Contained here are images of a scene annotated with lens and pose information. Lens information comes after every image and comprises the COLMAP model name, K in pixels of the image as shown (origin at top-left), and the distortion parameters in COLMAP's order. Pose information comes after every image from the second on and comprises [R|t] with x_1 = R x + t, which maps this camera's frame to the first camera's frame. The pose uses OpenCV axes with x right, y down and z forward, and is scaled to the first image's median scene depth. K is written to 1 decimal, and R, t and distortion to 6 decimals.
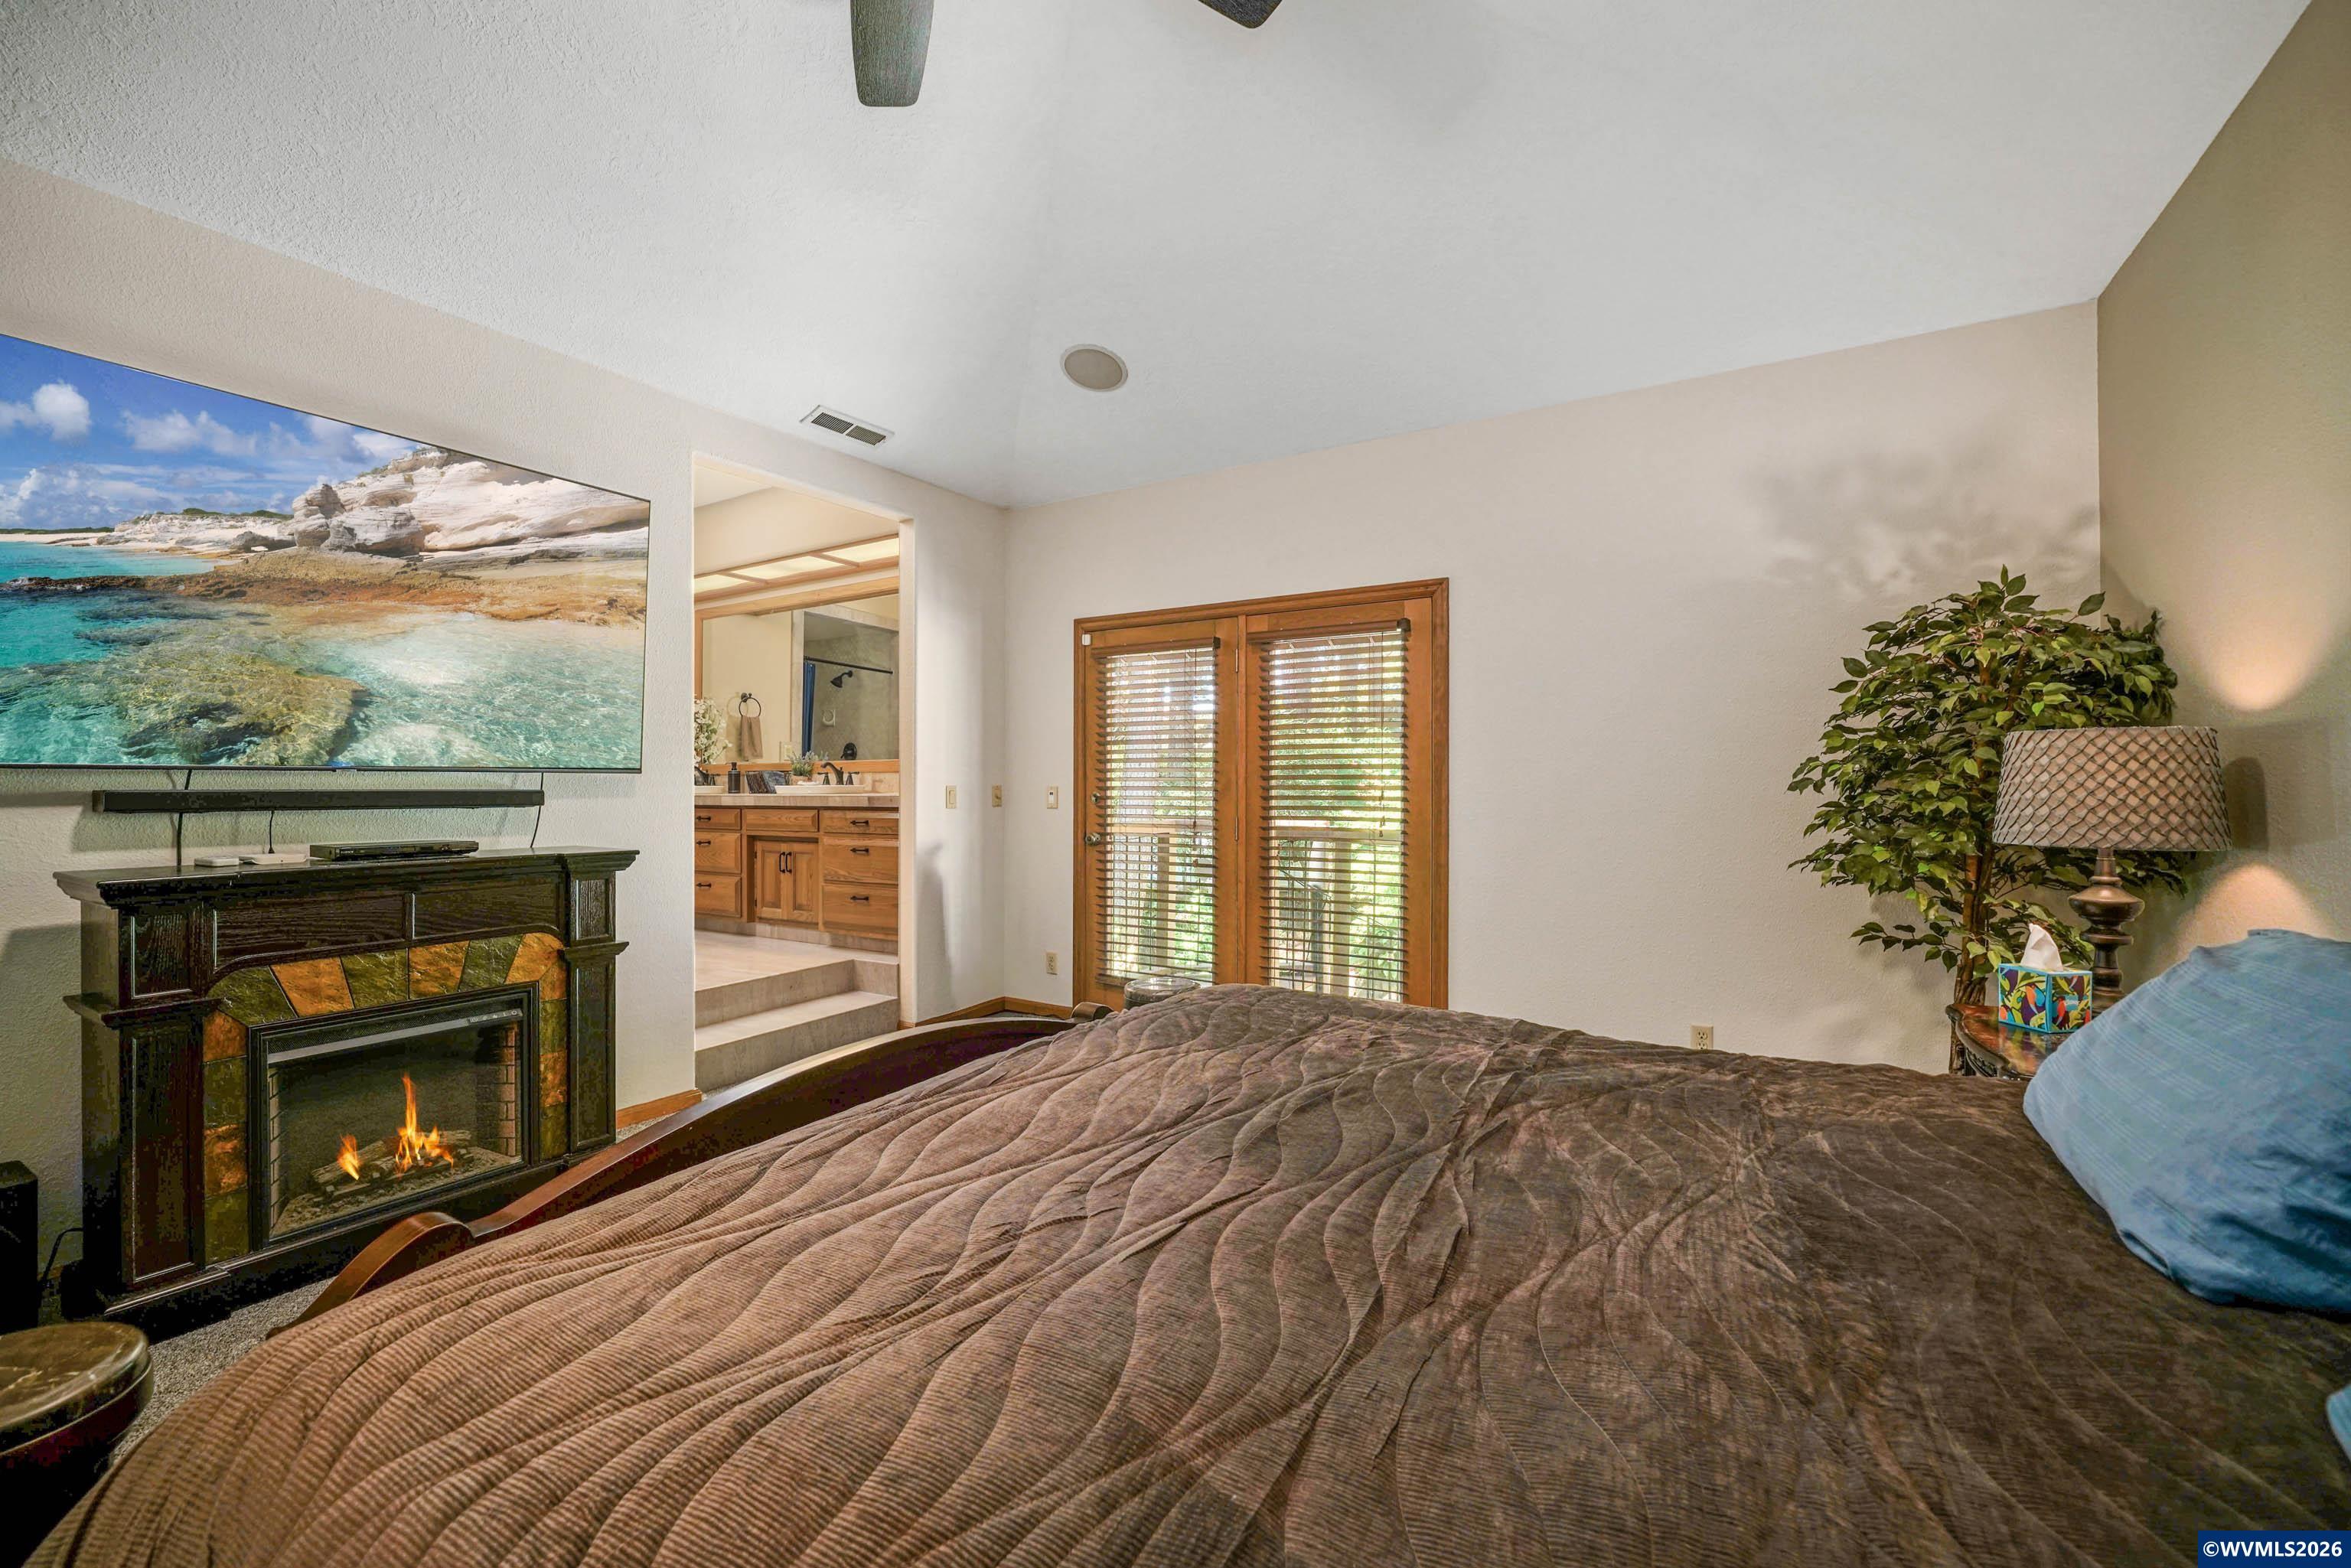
lens RADIAL K [[962.7, 0, 1172.3], [0, 962.7, 781.7], [0, 0, 1]] dist [-0.000512, -0.000009]
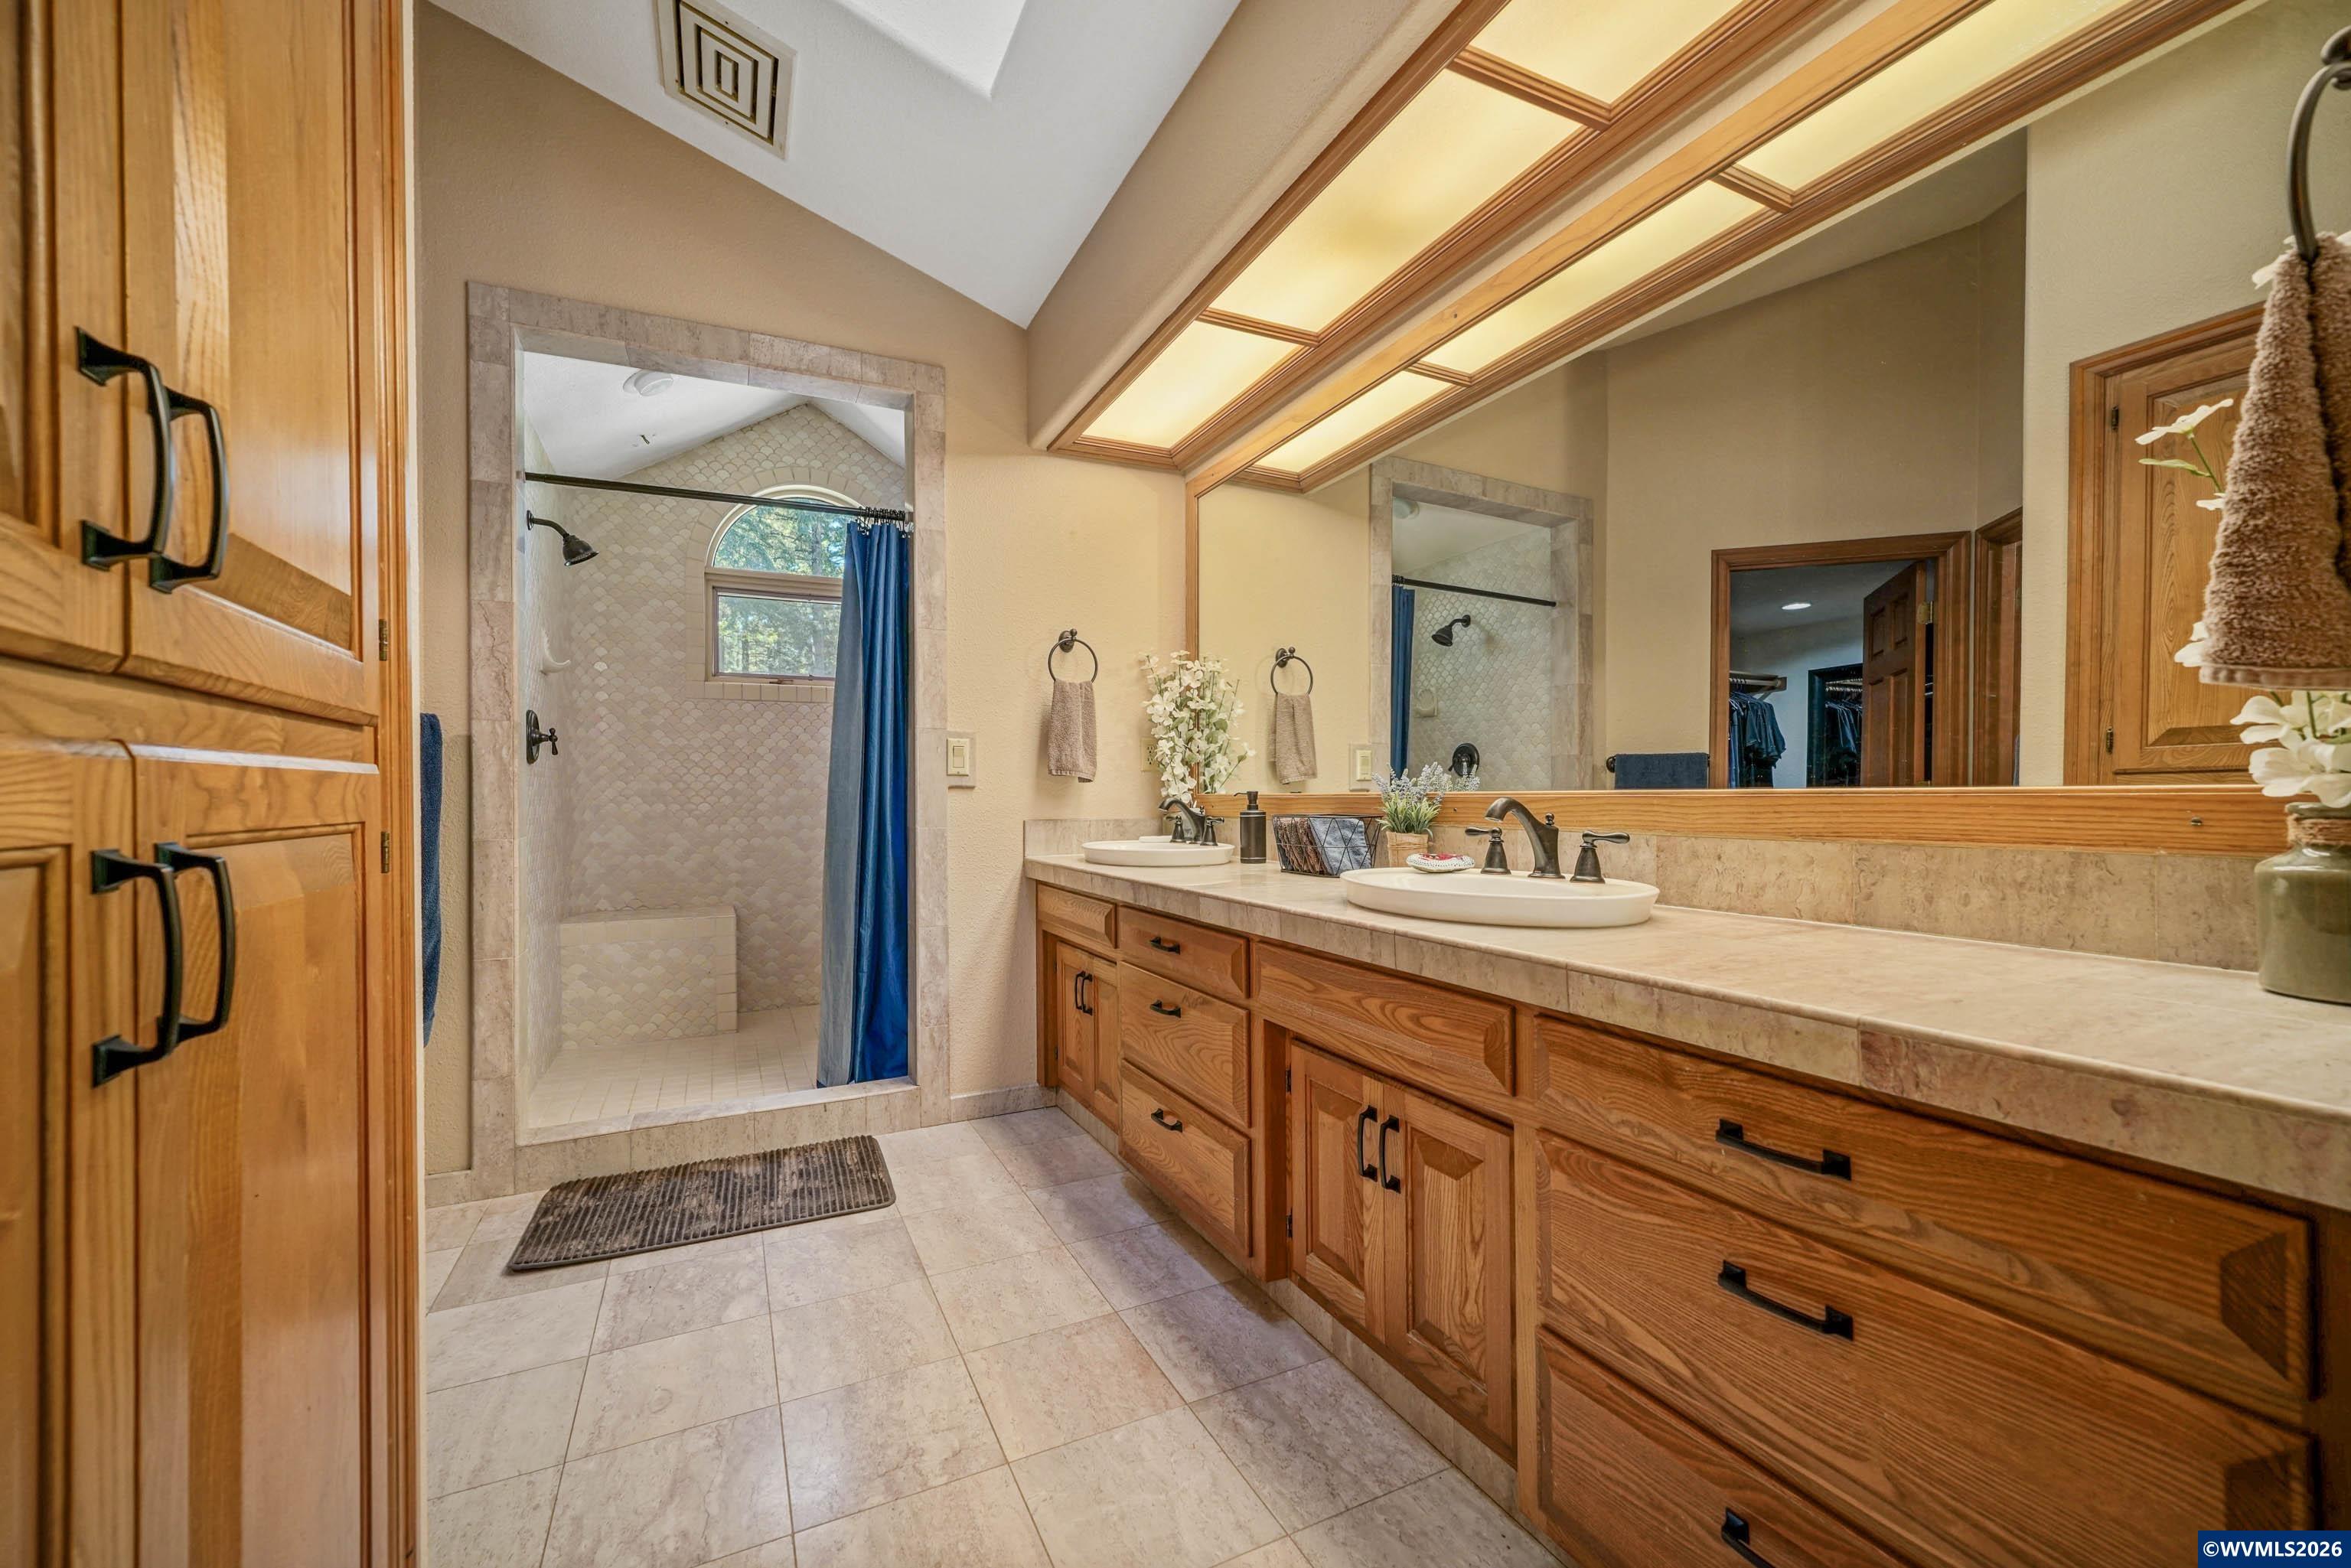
lens RADIAL K [[962.7, 0, 1174.6], [0, 962.7, 794.2], [0, 0, 1]] dist [-0.000512, -0.000009]
pose [[0.848513, -0.000552, -0.529174, -0.265468], [0.001987, 0.999996, 0.002142, -0.020956], [0.529170, -0.002869, 0.848511, 0.637457]]
